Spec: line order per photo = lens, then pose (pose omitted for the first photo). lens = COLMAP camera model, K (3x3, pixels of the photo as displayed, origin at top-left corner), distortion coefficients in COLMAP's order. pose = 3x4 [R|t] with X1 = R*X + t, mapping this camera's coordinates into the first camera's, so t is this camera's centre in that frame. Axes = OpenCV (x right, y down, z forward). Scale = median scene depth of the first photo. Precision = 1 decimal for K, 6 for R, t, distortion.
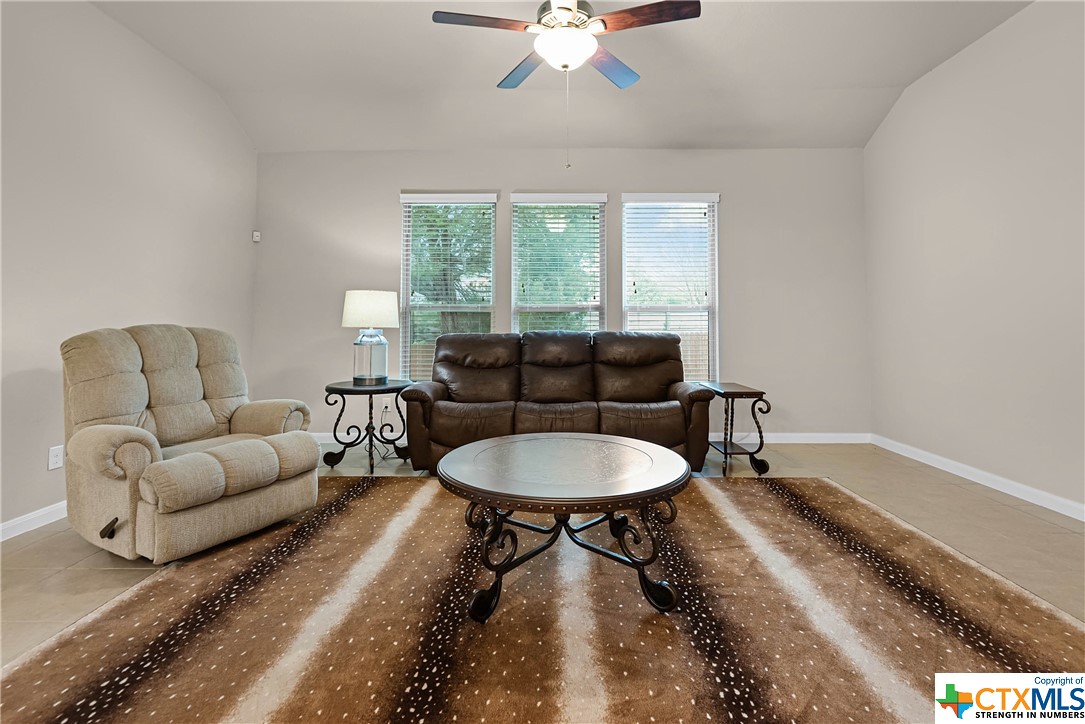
lens RADIAL K [[505.6, 0, 544.5], [0, 505.6, 341.8], [0, 0, 1]] dist [-0.001252, -0.001194]
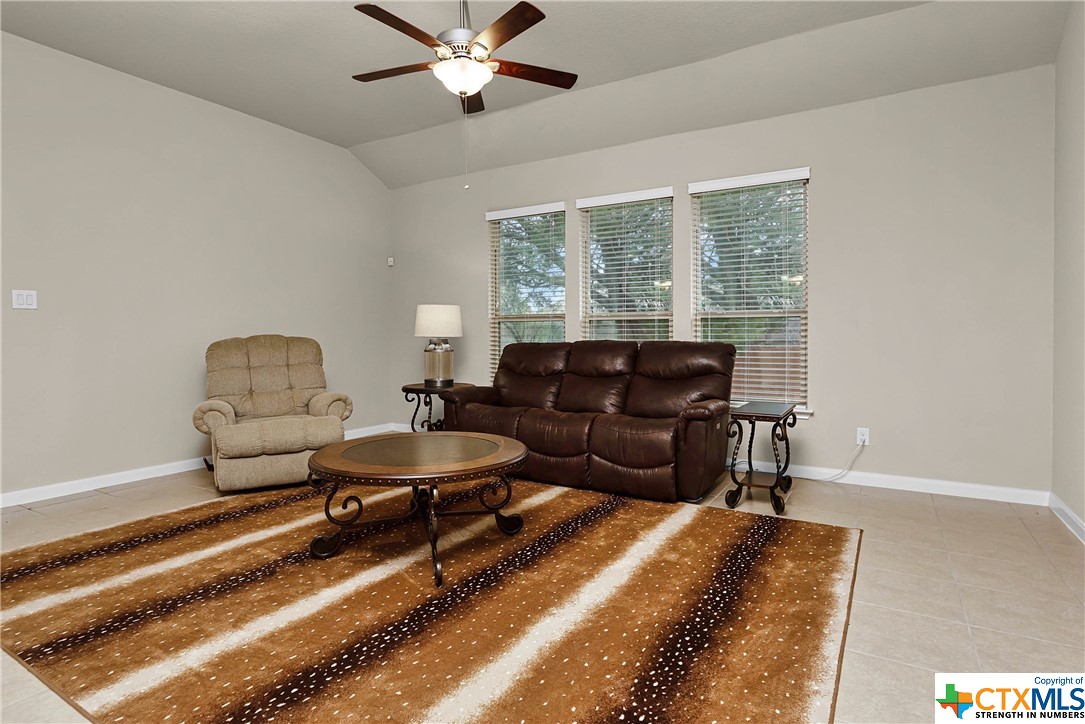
lens RADIAL K [[567.1, 0, 540.7], [0, 567.1, 303.8], [0, 0, 1]] dist [0.000110, -0.000574]
pose [[0.858690, -0.032466, -0.511466, 0.507734], [-0.010001, 0.996740, -0.080059, -0.002324], [0.512397, 0.073860, 0.855566, -0.017055]]
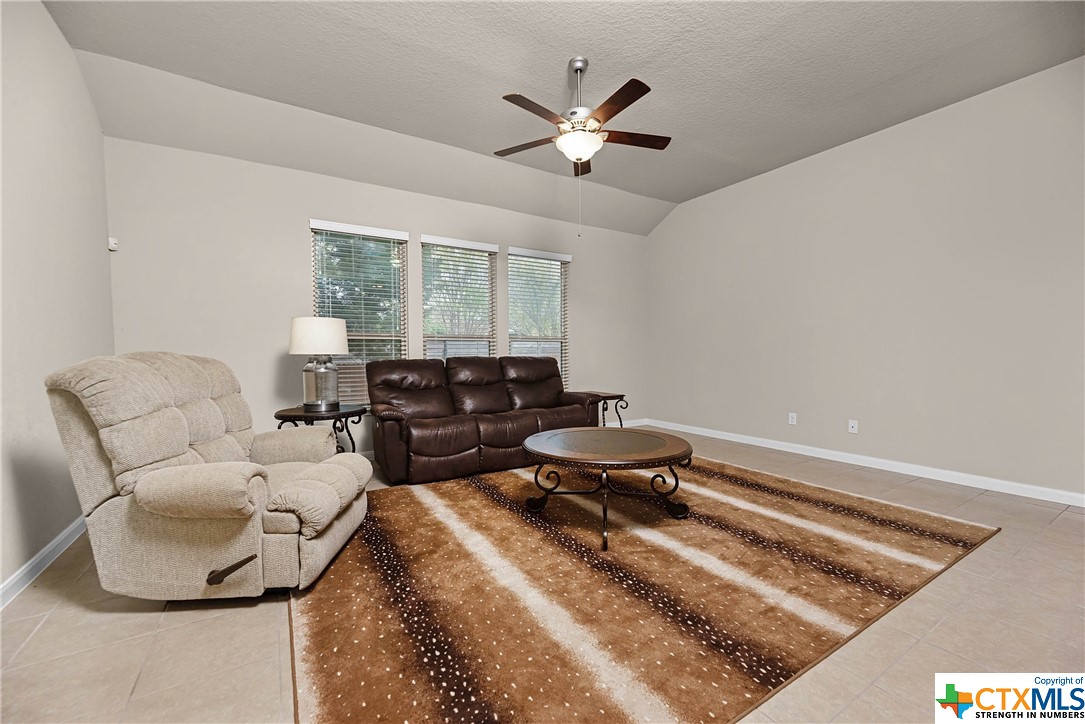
lens RADIAL K [[436.5, 0, 542.5], [0, 436.5, 362.0], [0, 0, 1]] dist [-0.000327, 0.000185]
pose [[0.841693, -0.014112, 0.539772, -0.424163], [0.017741, 0.999841, -0.001524, -0.004441], [-0.539665, 0.010859, 0.841810, -0.005497]]
